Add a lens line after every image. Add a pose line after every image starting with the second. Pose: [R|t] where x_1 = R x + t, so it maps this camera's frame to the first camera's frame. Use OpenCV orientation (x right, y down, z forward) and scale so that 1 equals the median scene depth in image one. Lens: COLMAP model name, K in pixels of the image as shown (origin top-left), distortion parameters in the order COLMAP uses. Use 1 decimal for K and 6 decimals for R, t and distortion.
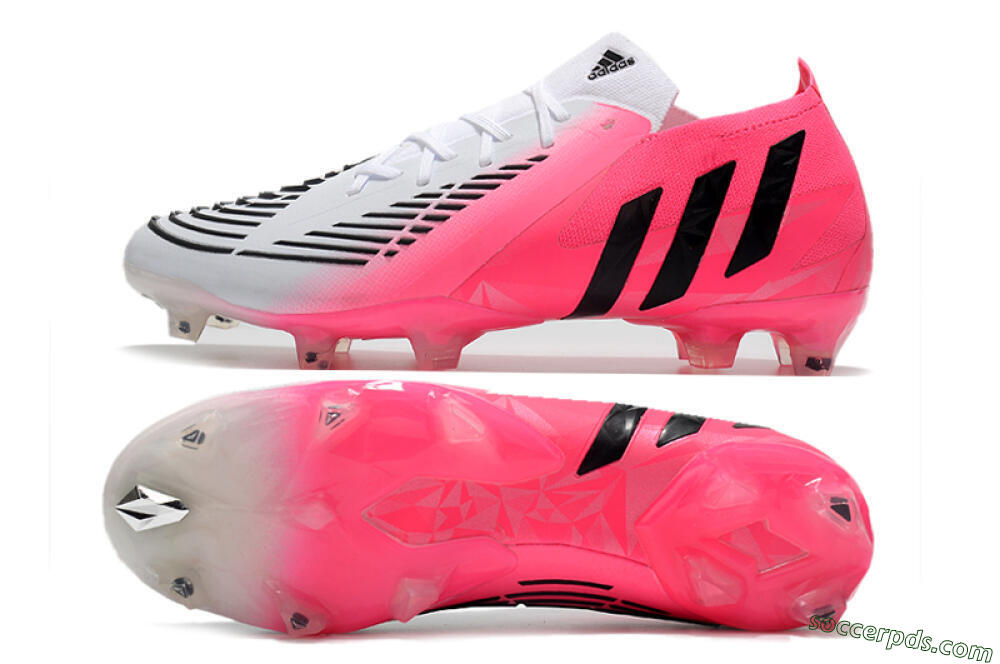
lens RADIAL K [[1010.3, 0, 500.0], [0, 1010.3, 332.0], [0, 0, 1]] dist [0.003298, 0.000452]
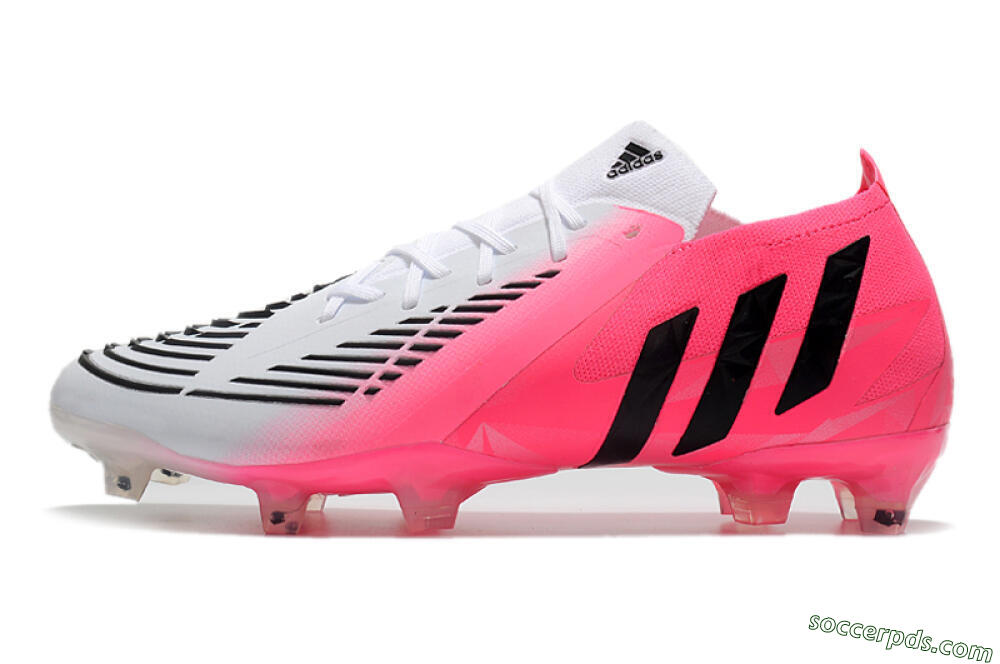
lens RADIAL K [[1010.3, 0, 500.0], [0, 1010.3, 332.0], [0, 0, 1]] dist [0.003298, 0.000452]
pose [[0.999911, -0.013151, -0.002389, -0.000383], [0.012704, 0.990633, -0.135962, -0.012069], [0.004155, 0.135920, 0.990711, 0.177621]]
